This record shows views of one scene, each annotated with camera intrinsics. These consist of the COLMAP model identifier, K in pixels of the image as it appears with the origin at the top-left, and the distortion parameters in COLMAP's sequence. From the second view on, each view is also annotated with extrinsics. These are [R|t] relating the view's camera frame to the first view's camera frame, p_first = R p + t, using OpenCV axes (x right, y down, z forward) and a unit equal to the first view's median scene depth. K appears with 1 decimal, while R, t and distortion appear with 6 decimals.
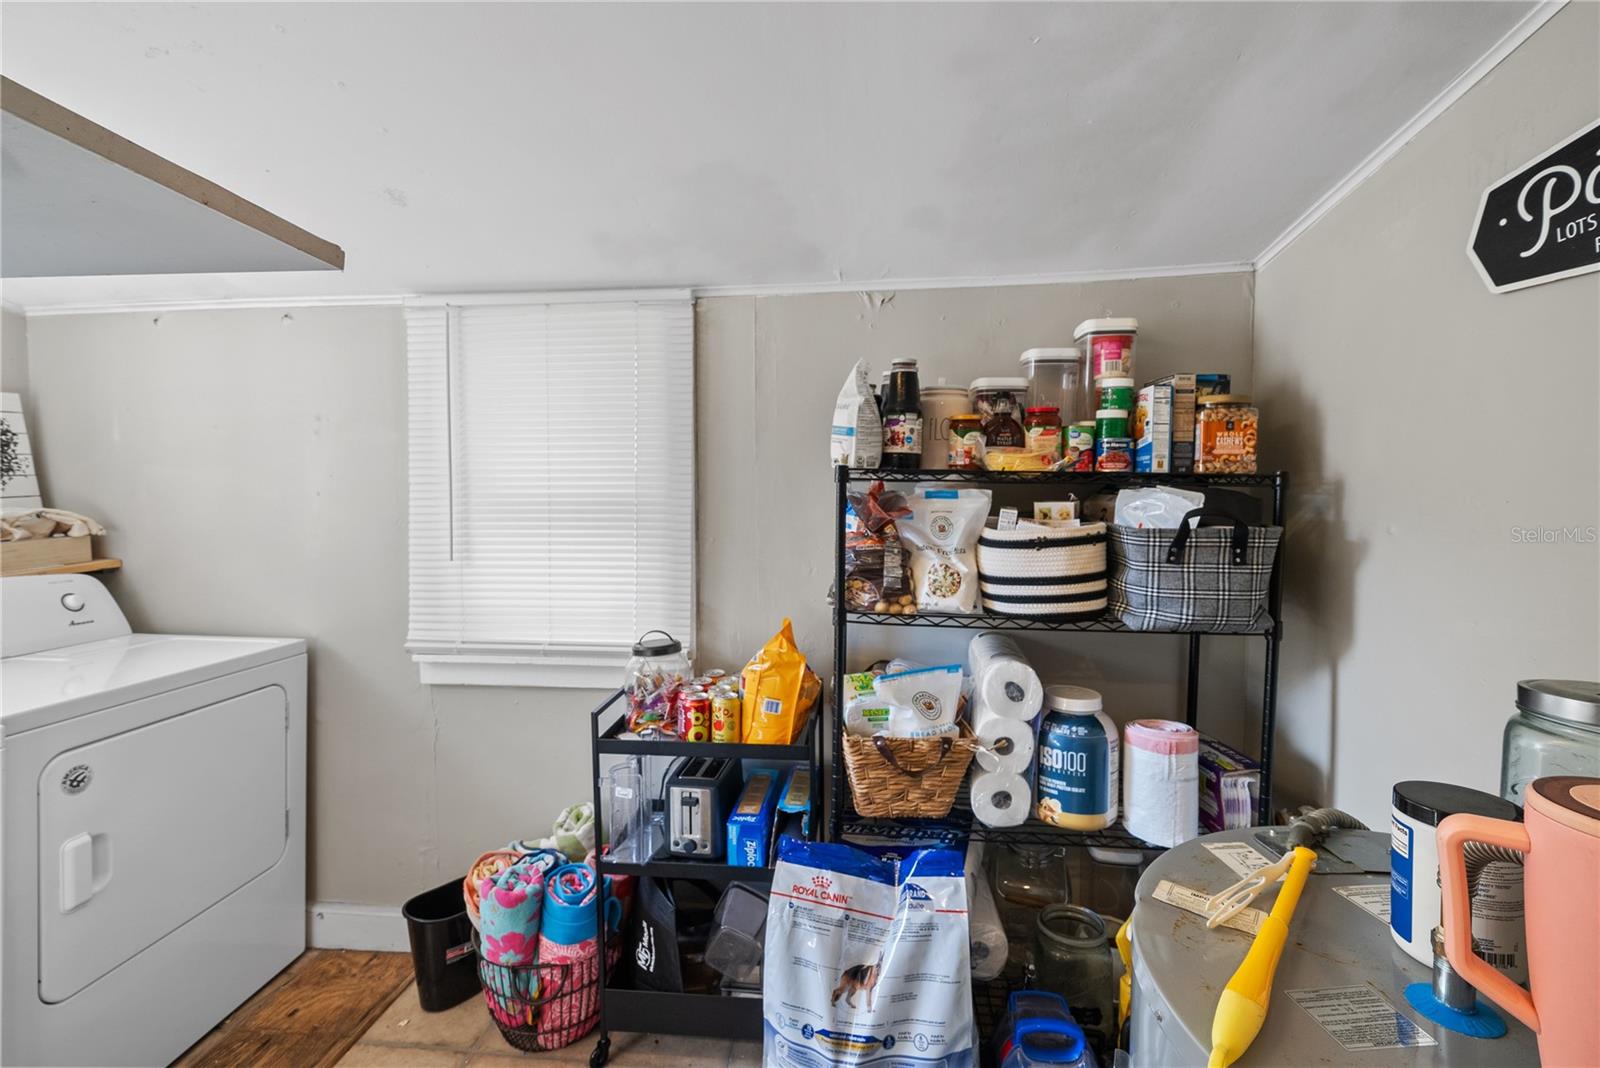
lens RADIAL K [[691.7, 0, 791.8], [0, 691.7, 505.6], [0, 0, 1]] dist [0.003248, 0.000617]
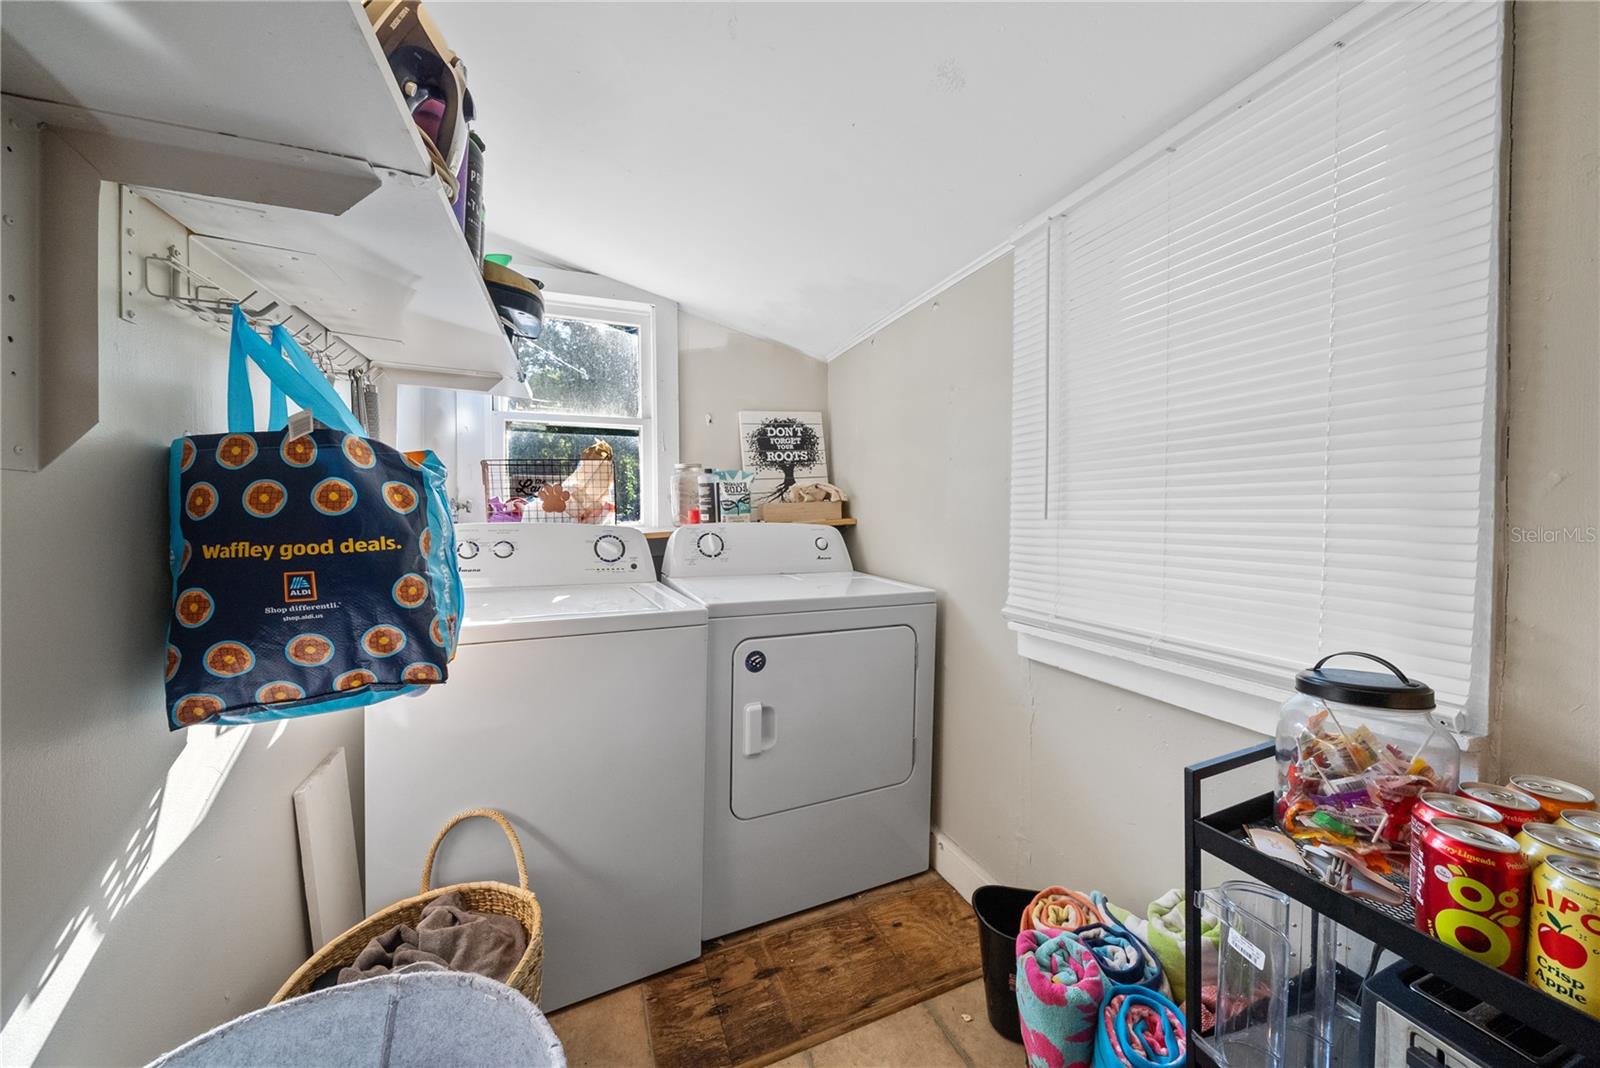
lens RADIAL K [[557.2, 0, 793.6], [0, 557.2, 519.8], [0, 0, 1]] dist [-0.007232, -0.000554]
pose [[0.486461, 0.022176, -0.873421, -0.051215], [-0.020073, 0.999698, 0.014202, 0.089240], [0.873472, 0.010624, 0.486759, 0.458603]]
